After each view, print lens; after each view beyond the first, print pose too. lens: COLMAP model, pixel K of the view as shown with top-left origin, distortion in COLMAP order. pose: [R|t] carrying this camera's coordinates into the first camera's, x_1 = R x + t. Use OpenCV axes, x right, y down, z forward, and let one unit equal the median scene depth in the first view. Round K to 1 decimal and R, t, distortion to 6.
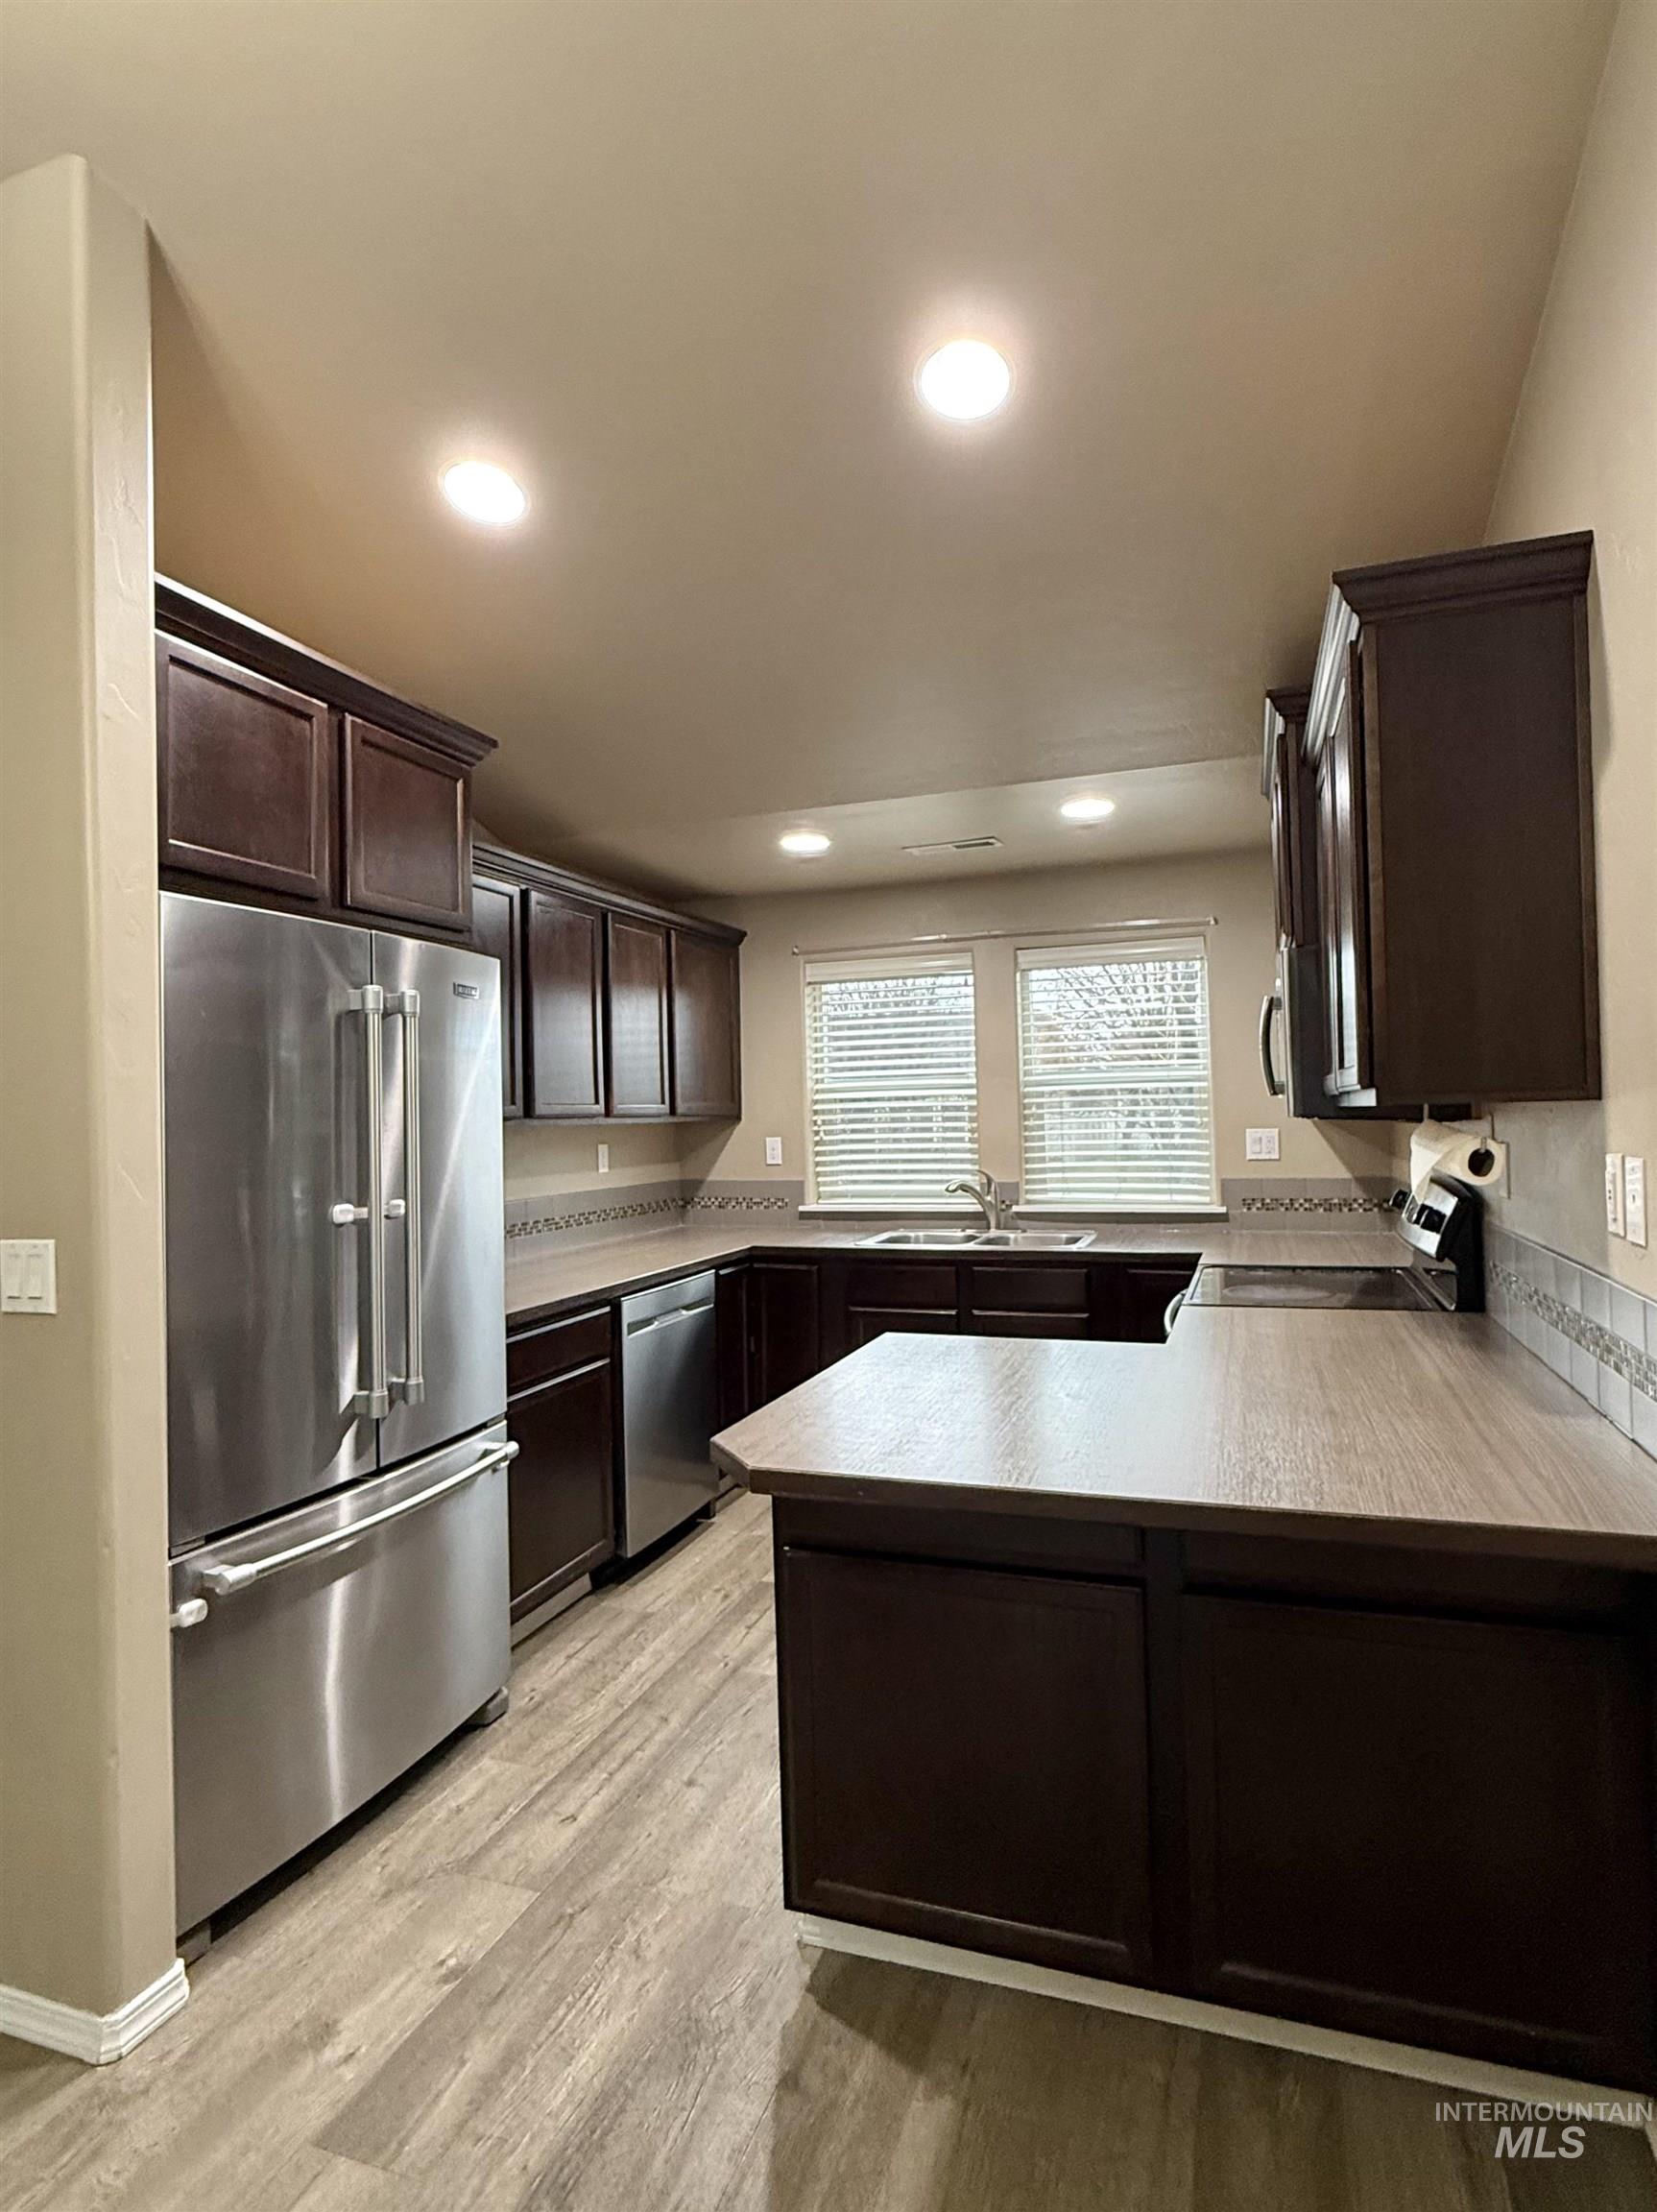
lens RADIAL K [[1136.5, 0, 818.9], [0, 1136.5, 1113.6], [0, 0, 1]] dist [-0.003200, 0.000131]
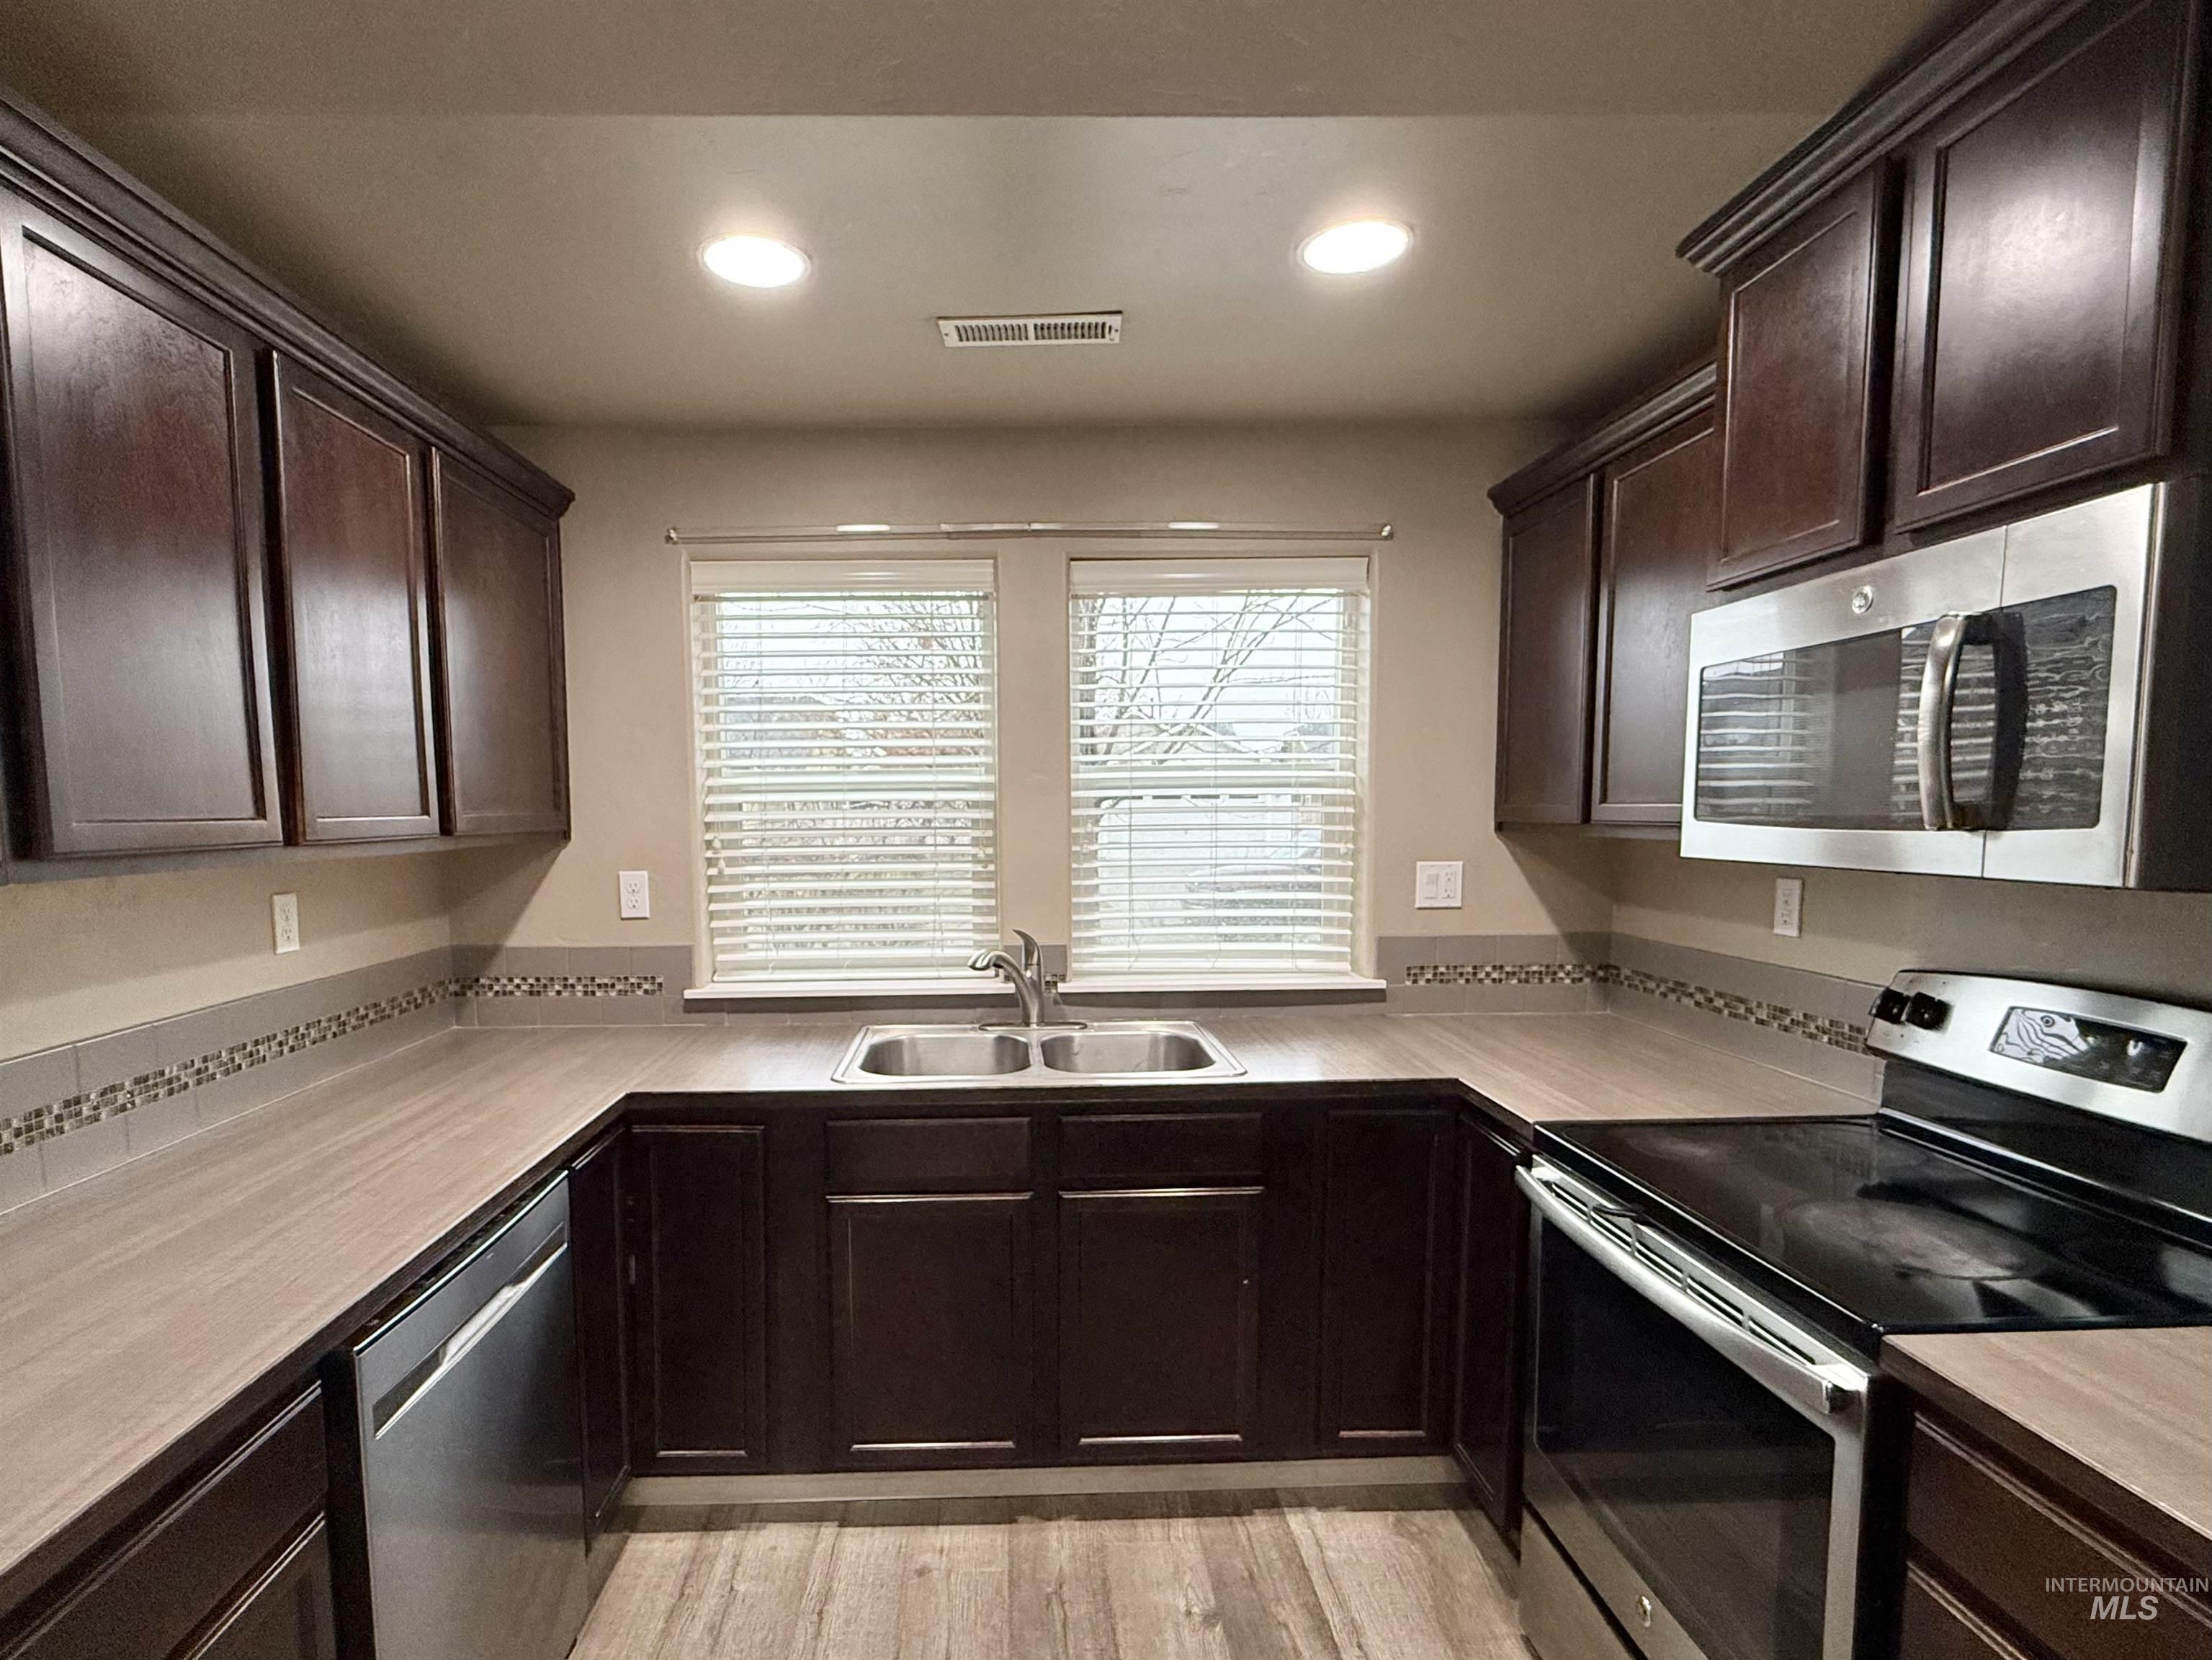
lens RADIAL K [[1136.7, 0, 1009.3], [0, 1136.7, 912.5], [0, 0, 1]] dist [-0.003200, 0.000131]
pose [[0.931111, -0.021245, 0.364118, -0.079379], [-0.011991, 0.995980, 0.088774, -0.011825], [-0.364540, -0.087024, 0.927112, 0.440187]]
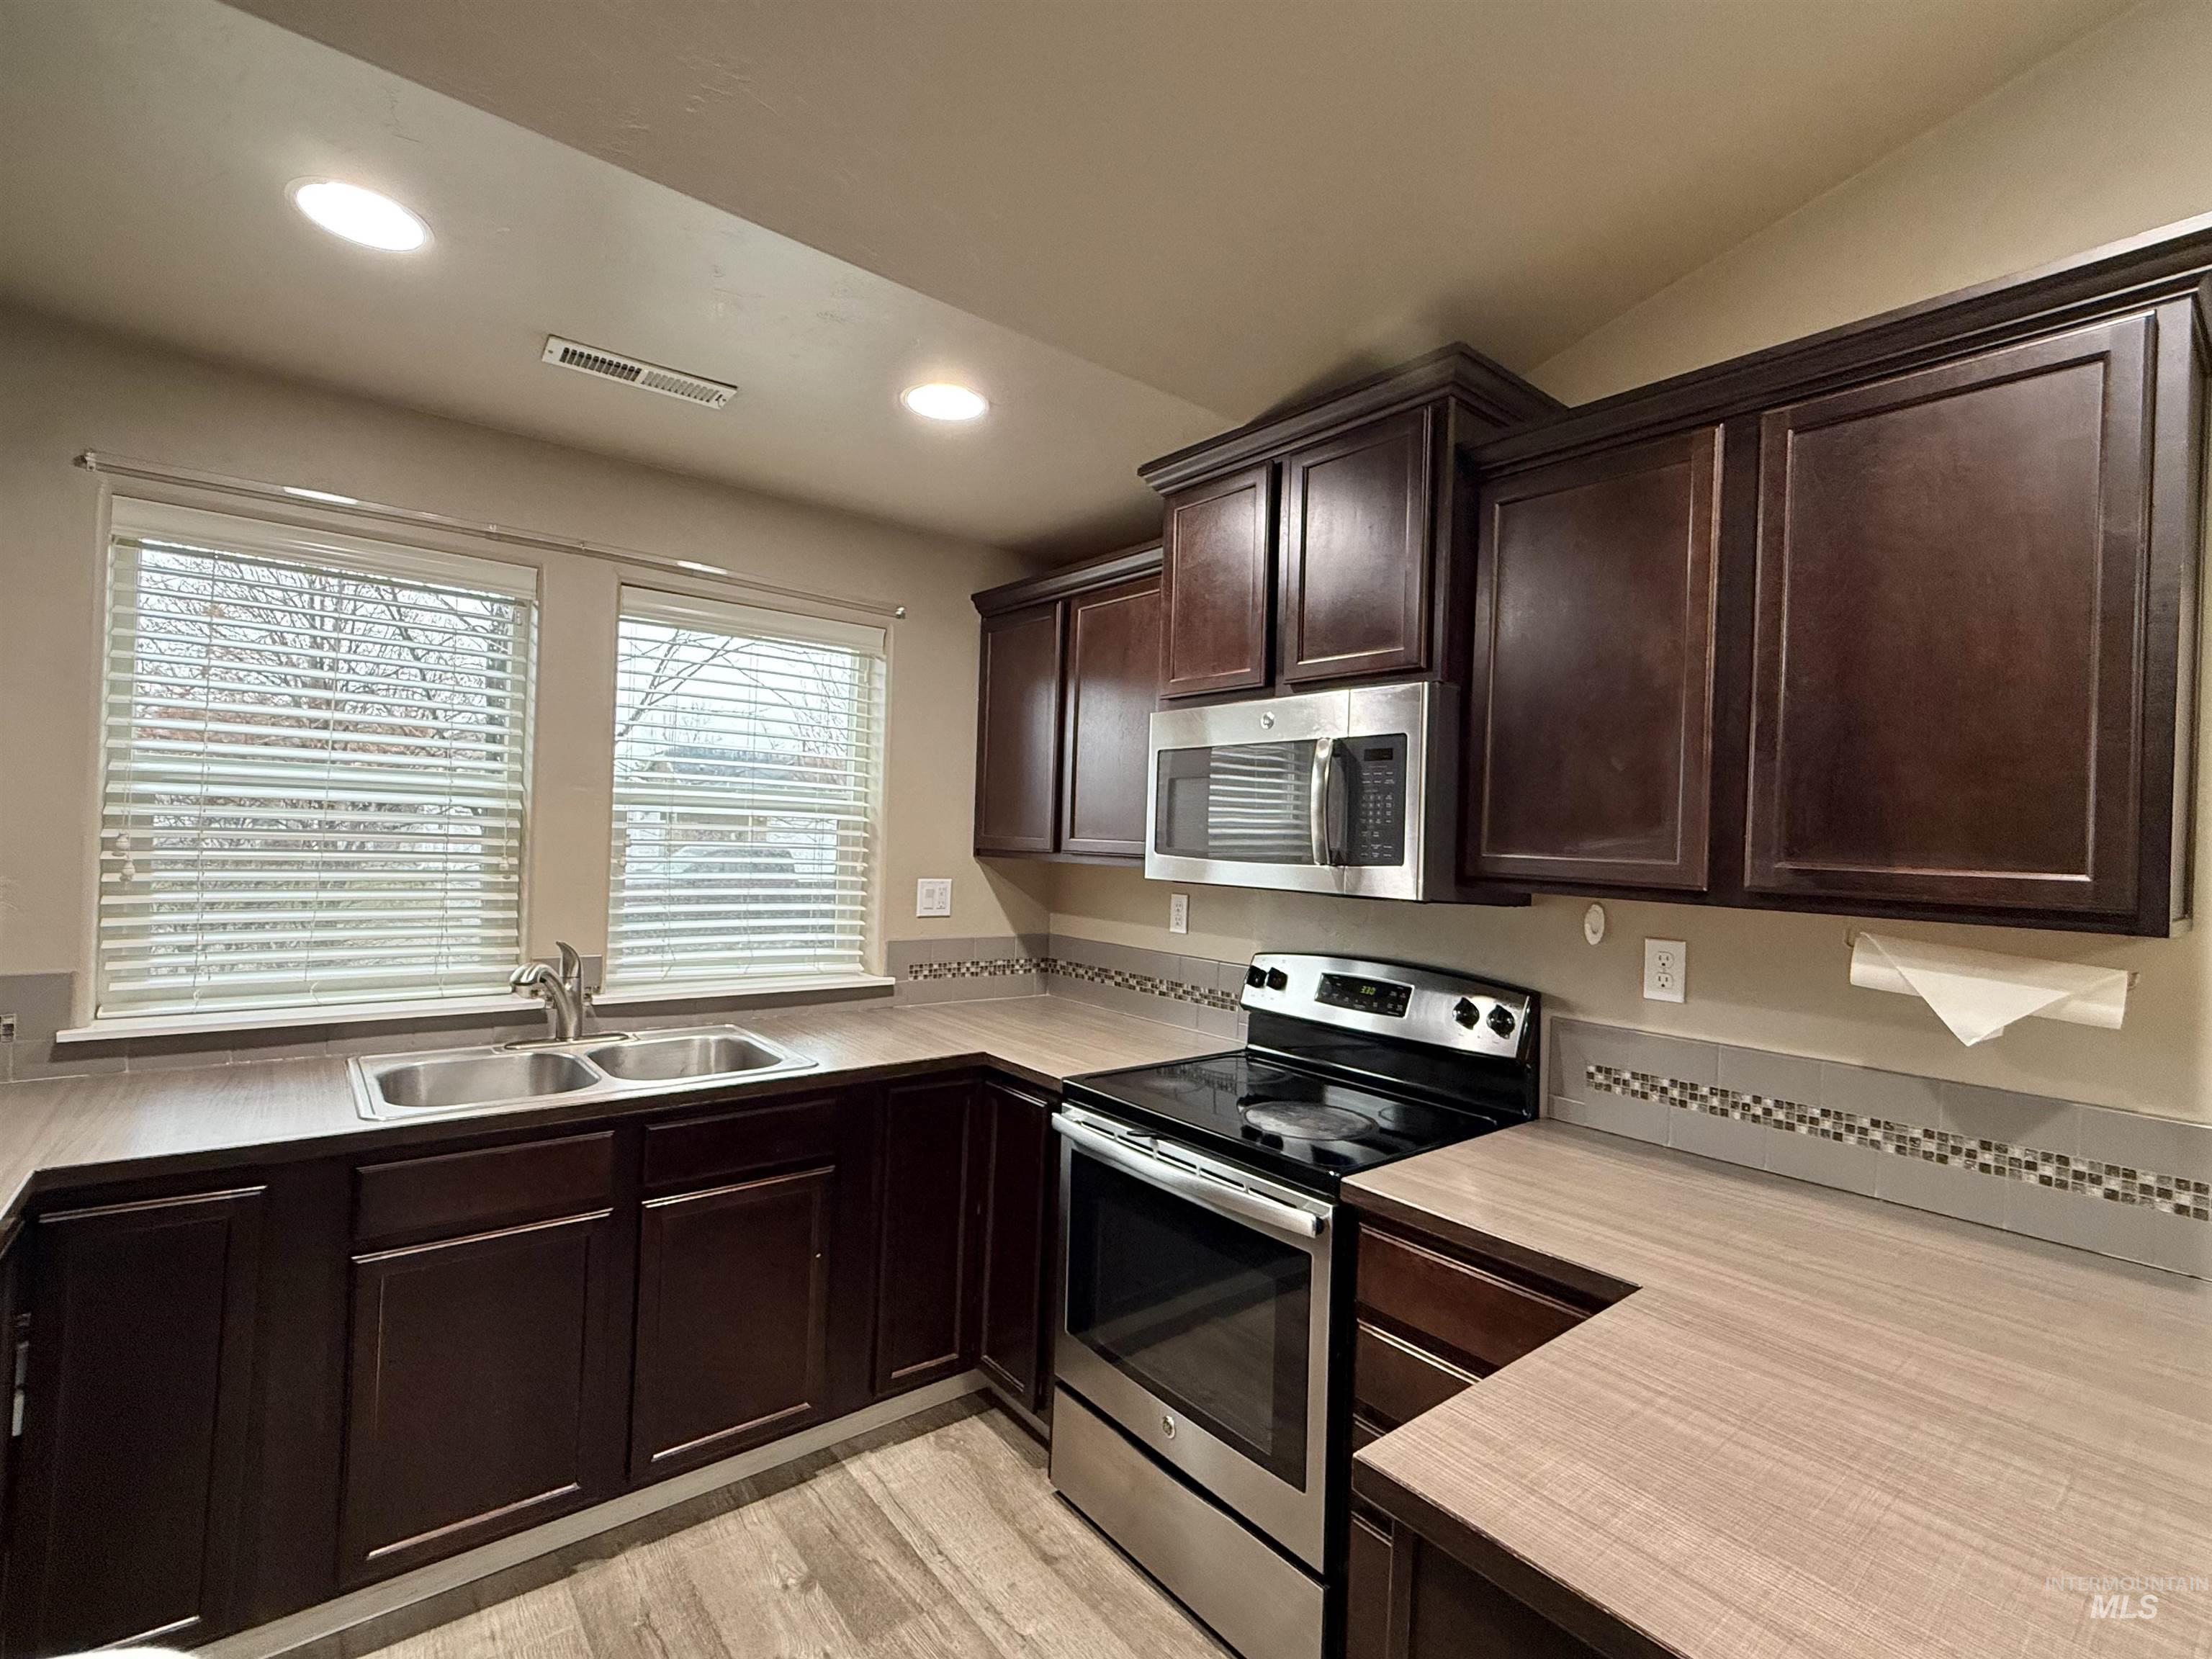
lens RADIAL K [[1016.5, 0, 1105.4], [0, 1016.5, 827.0], [0, 0, 1]] dist [0.004591, -0.000902]
pose [[0.508449, 0.050138, 0.859631, -0.167553], [-0.052945, 0.998235, -0.026907, -0.009886], [-0.859463, -0.031833, 0.510206, 0.482963]]
